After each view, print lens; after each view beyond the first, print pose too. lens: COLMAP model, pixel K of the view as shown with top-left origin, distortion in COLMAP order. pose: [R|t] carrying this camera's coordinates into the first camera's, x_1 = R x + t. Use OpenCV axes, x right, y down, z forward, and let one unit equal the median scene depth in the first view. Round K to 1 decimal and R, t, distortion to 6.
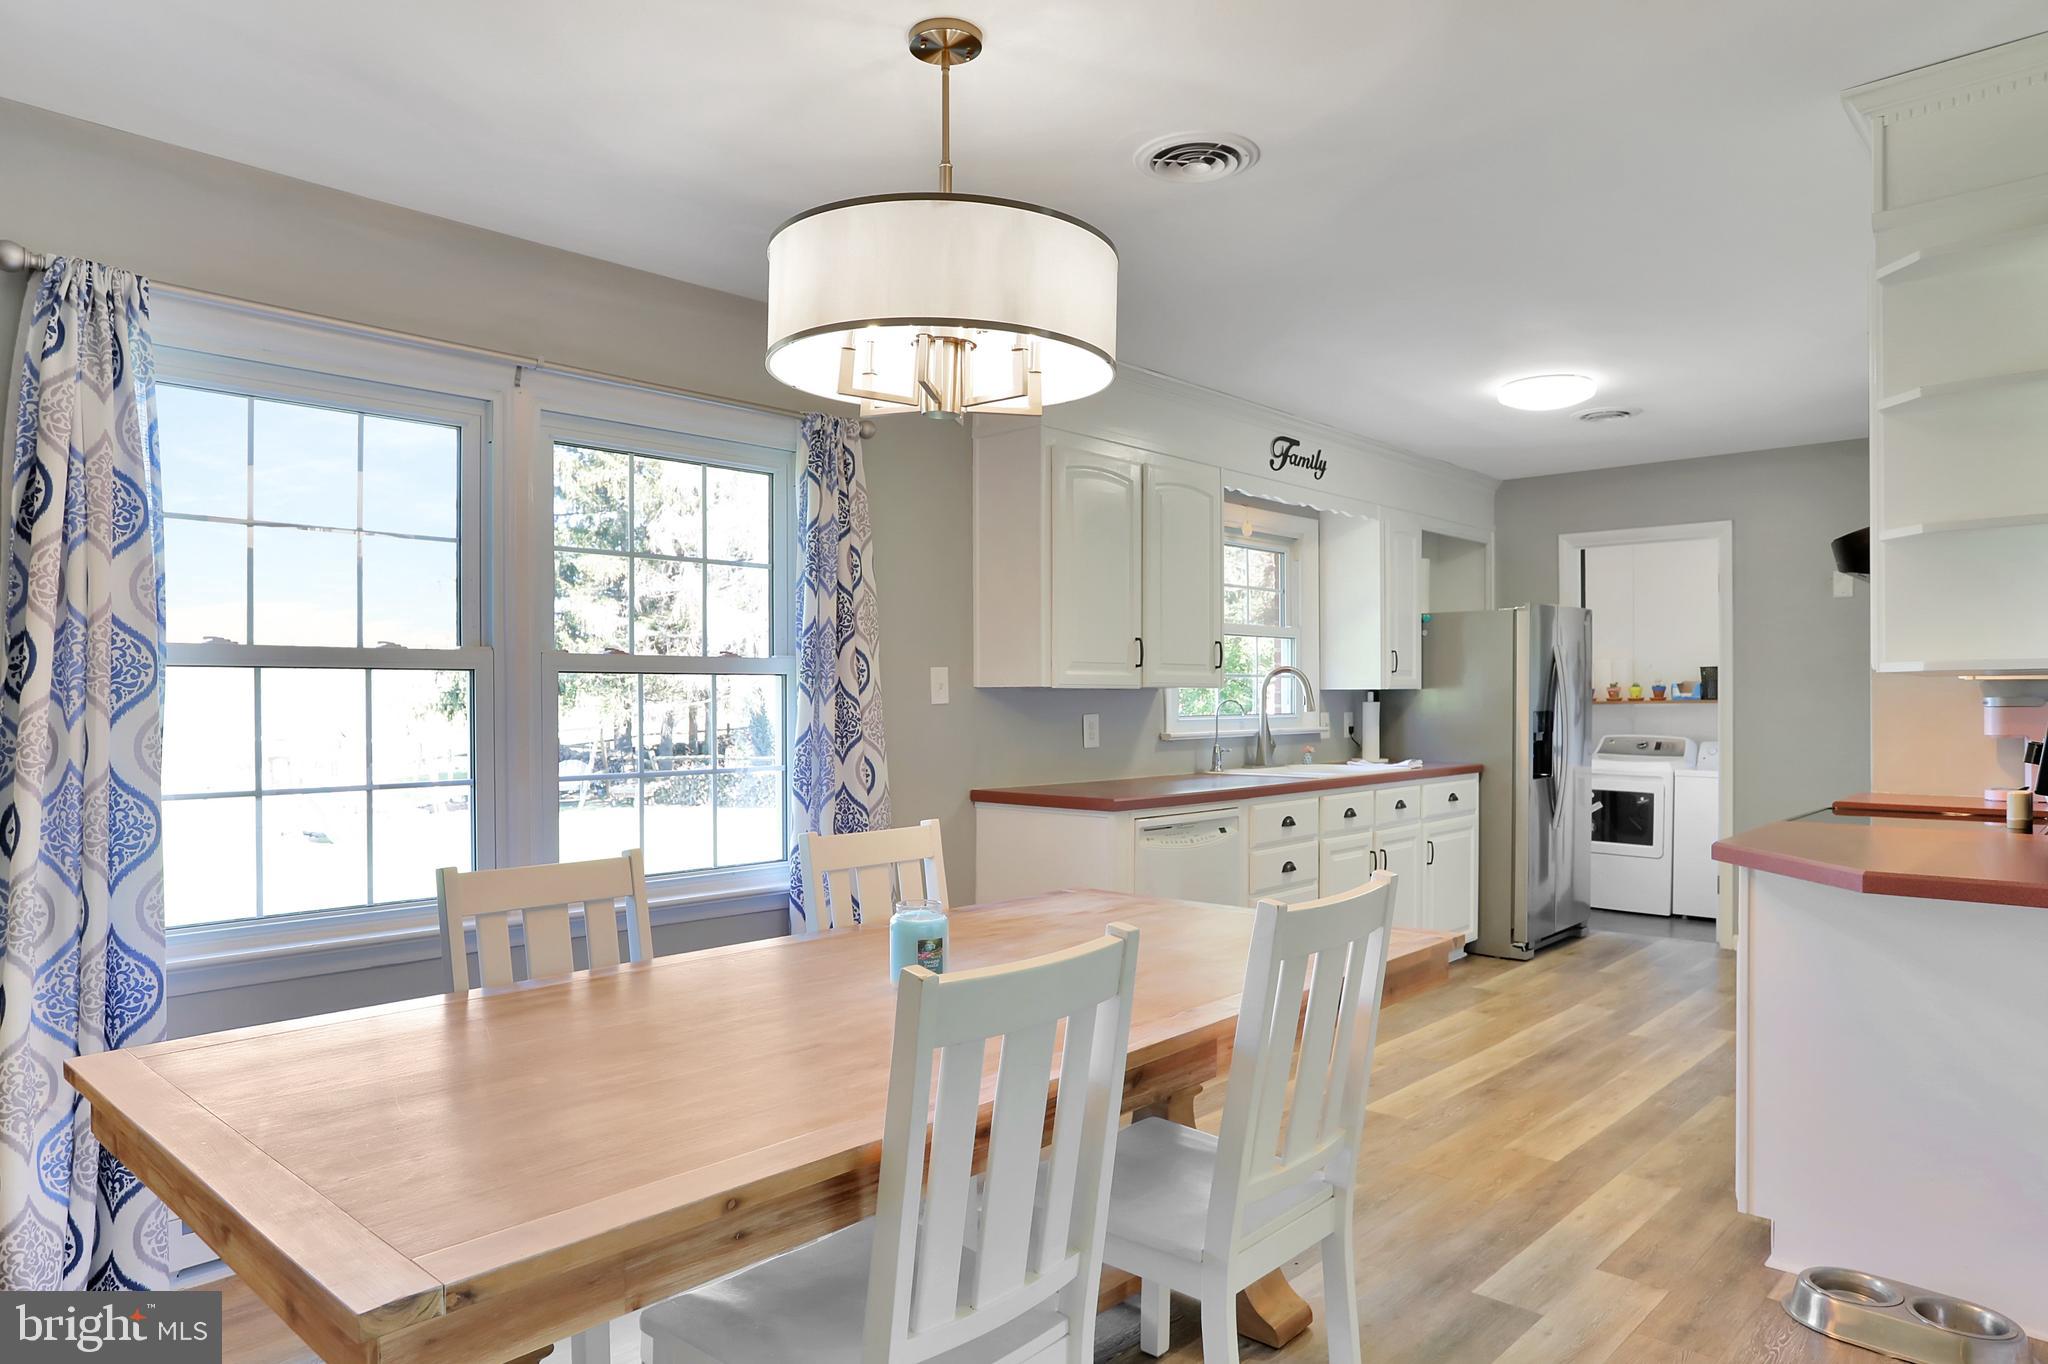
lens RADIAL K [[1283.1, 0, 1008.5], [0, 1283.1, 699.9], [0, 0, 1]] dist [-0.071388, 0.075963]
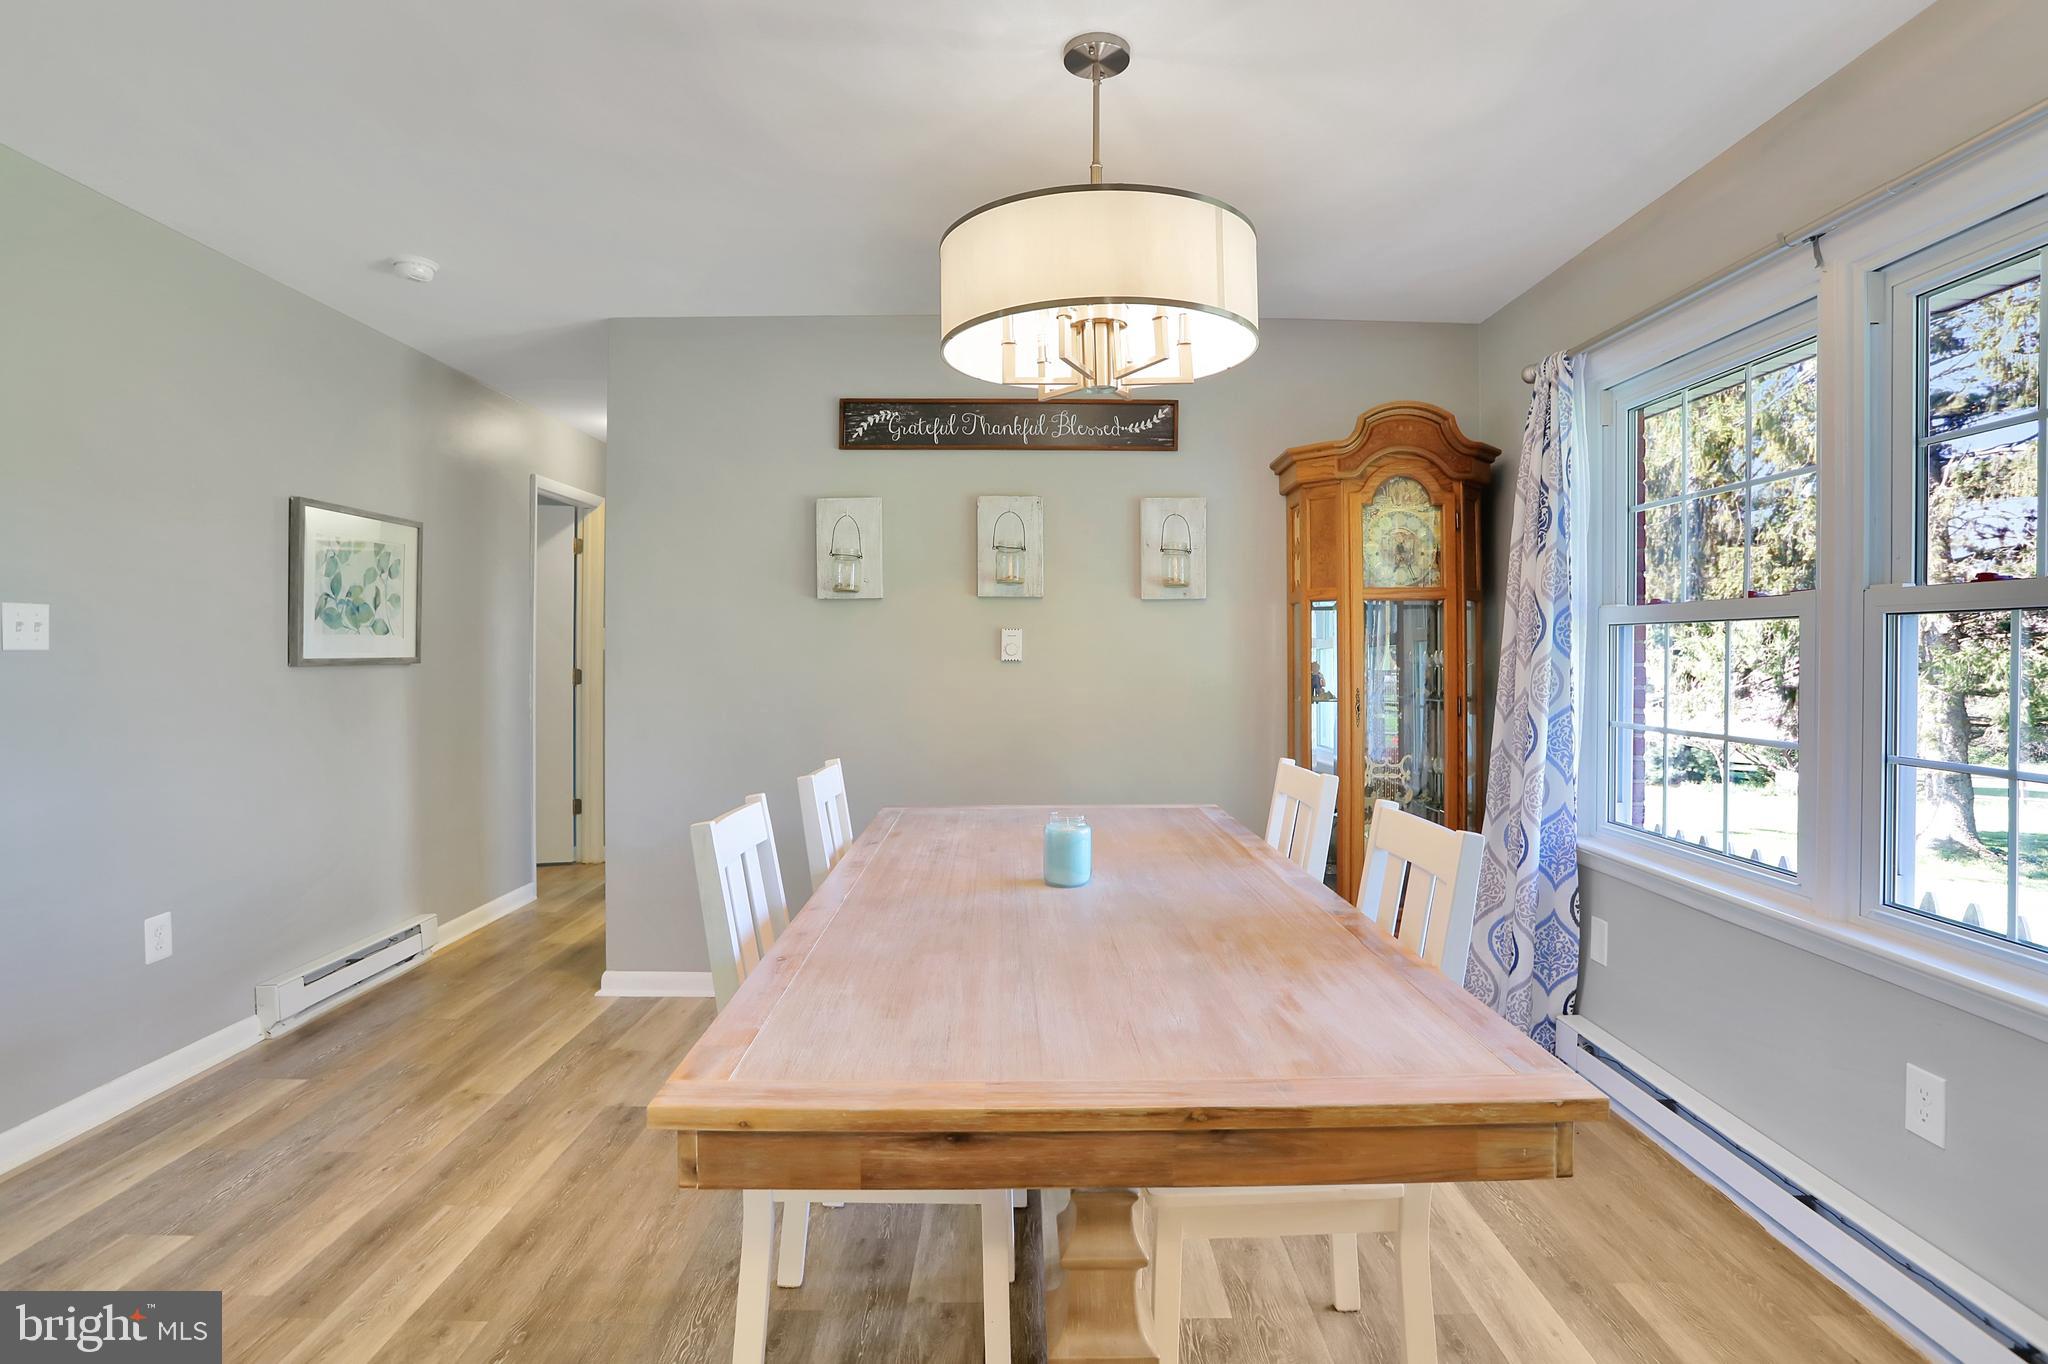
lens RADIAL K [[1048.5, 0, 1023.5], [0, 1048.5, 649.2], [0, 0, 1]] dist [-0.056690, 0.000523]
pose [[-0.725966, 0.000257, -0.687731, 0.248886], [-0.004742, 0.999974, 0.005379, -0.001351], [0.687714, 0.007166, -0.725946, 0.649861]]
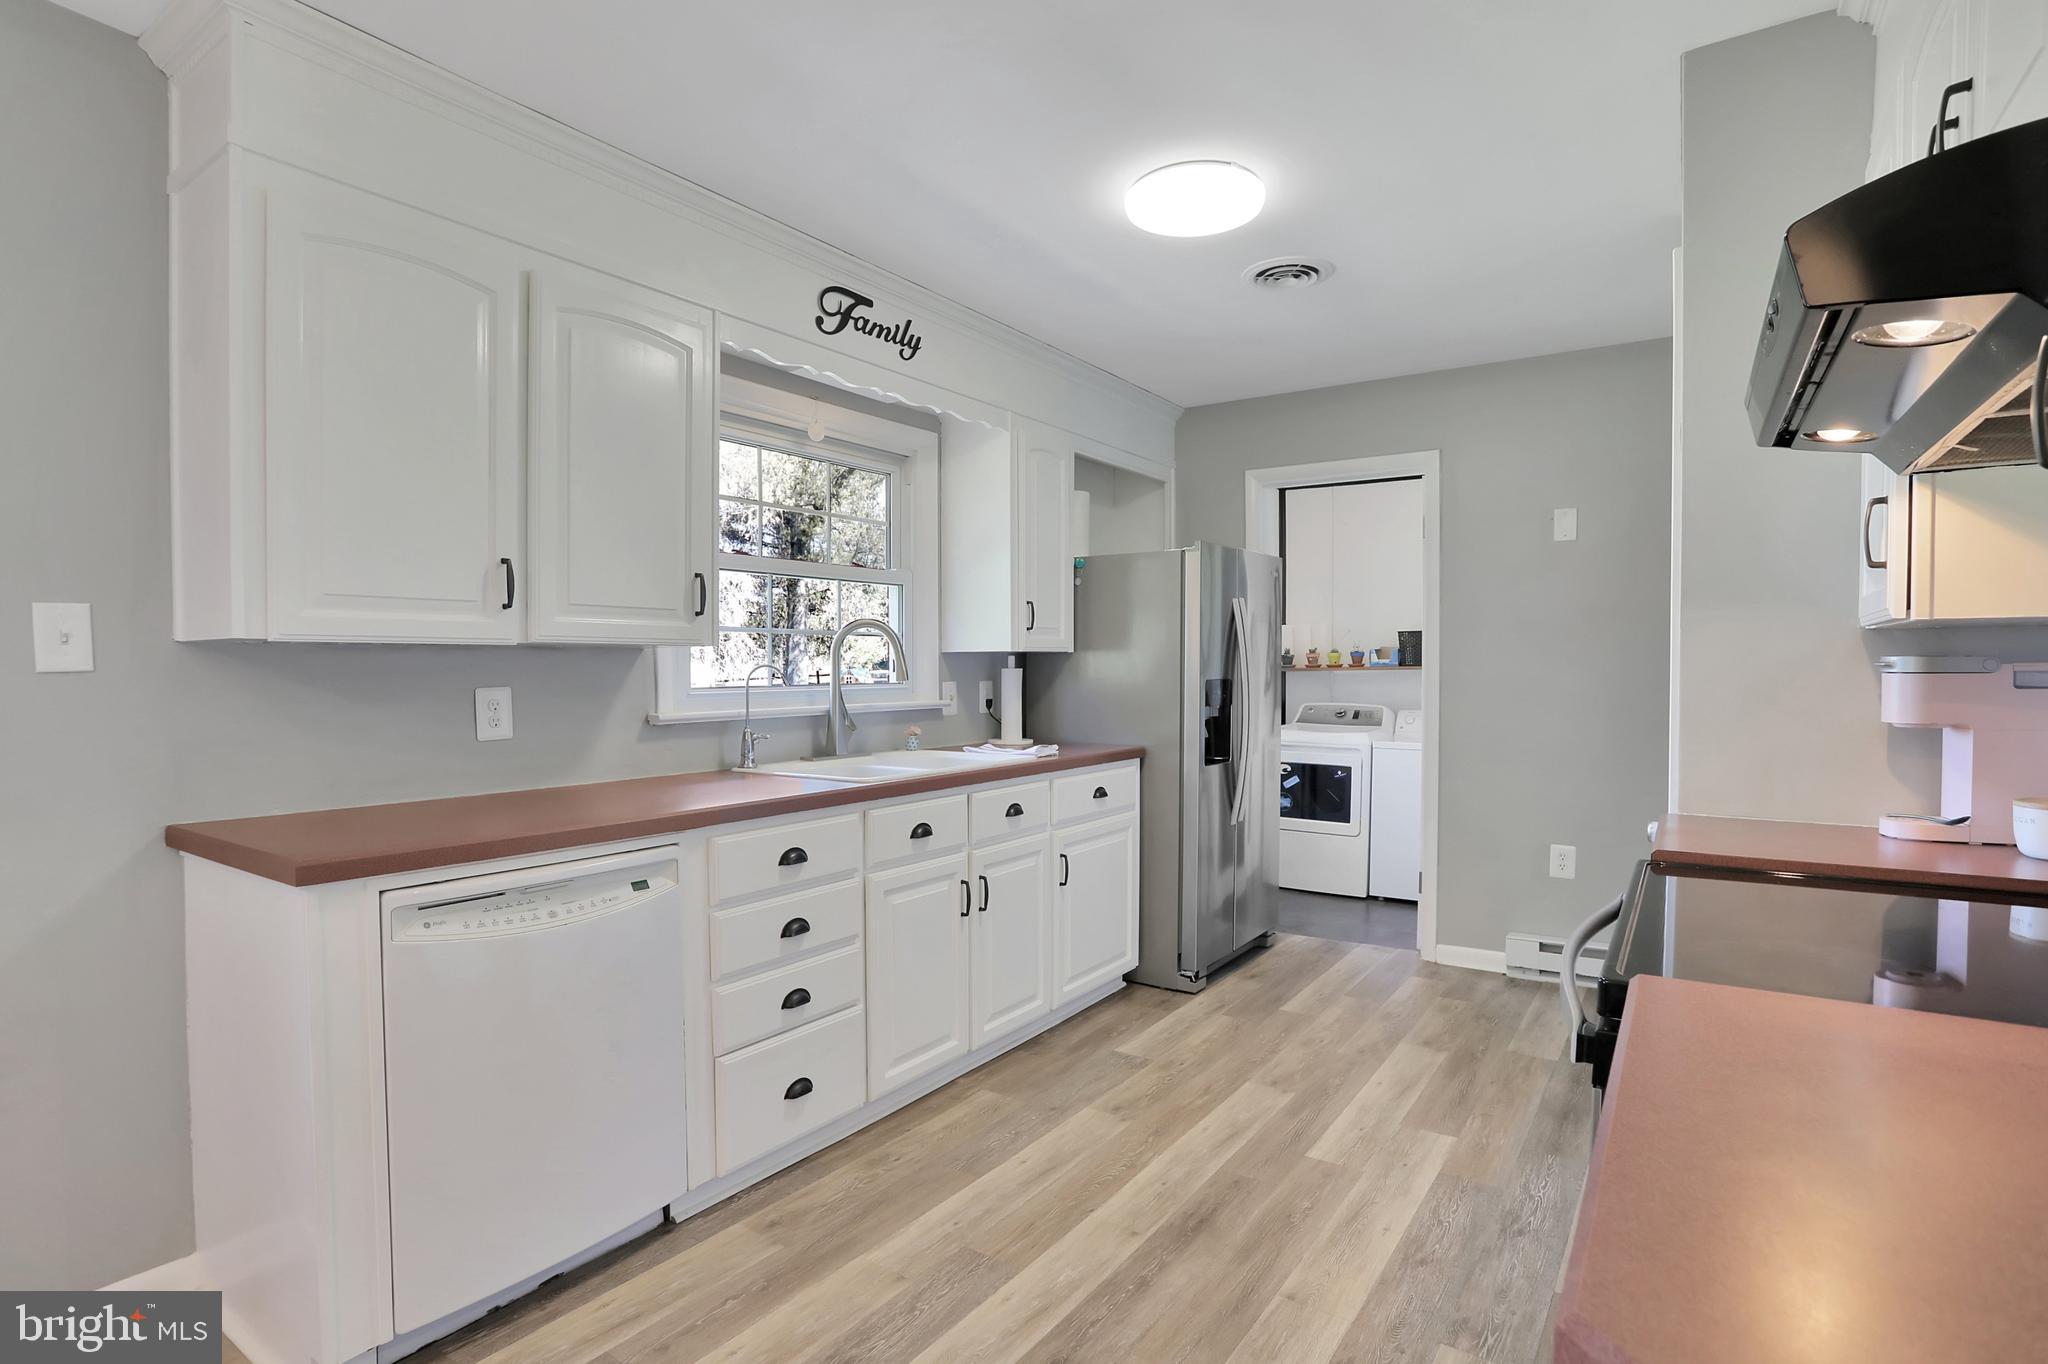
lens RADIAL K [[1029.7, 0, 1008.6], [0, 1029.7, 681.7], [0, 0, 1]] dist [-0.099048, 0.058196]
pose [[0.989761, -0.002883, 0.142706, 0.215010], [0.001045, 0.999916, 0.012949, 0.001994], [-0.142732, -0.012667, 0.989680, 0.413823]]
